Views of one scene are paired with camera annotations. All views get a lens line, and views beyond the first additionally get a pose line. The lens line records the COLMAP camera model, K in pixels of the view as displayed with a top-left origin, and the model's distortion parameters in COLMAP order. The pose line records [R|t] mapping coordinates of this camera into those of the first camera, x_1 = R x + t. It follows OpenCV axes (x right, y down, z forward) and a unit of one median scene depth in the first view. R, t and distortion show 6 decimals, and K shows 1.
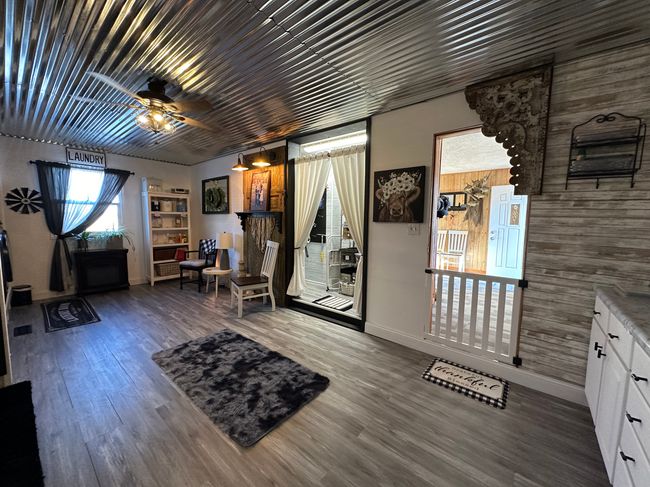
lens RADIAL K [[259.4, 0, 323.9], [0, 259.4, 244.0], [0, 0, 1]] dist [-0.000019, -0.000156]
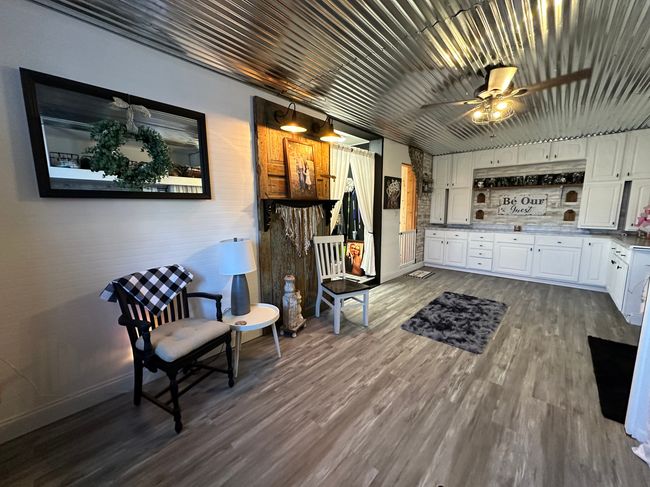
lens RADIAL K [[259.4, 0, 327.1], [0, 259.4, 243.8], [0, 0, 1]] dist [-0.000019, -0.000156]
pose [[0.039992, -0.154860, 0.987127, -1.160764], [0.097710, 0.983788, 0.150378, -0.125050], [-0.994411, 0.090439, 0.054475, 1.086764]]
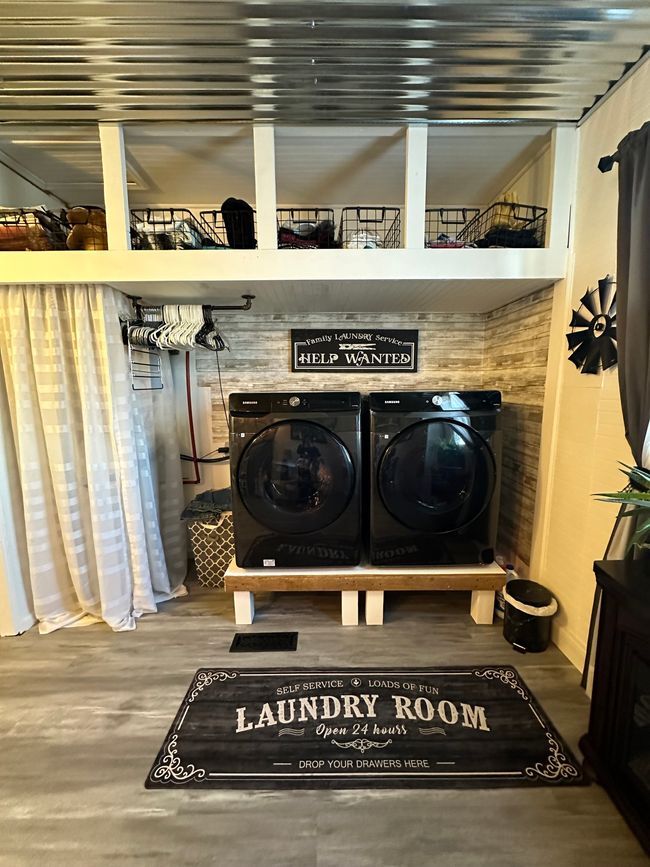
lens RADIAL K [[346.0, 0, 324.9], [0, 346.0, 432.2], [0, 0, 1]] dist [-0.000019, -0.000156]
pose [[-0.762952, 0.079750, -0.641517, -0.784188], [-0.061275, 0.978972, 0.194574, -0.125778], [0.643545, 0.187760, -0.742022, 1.276117]]
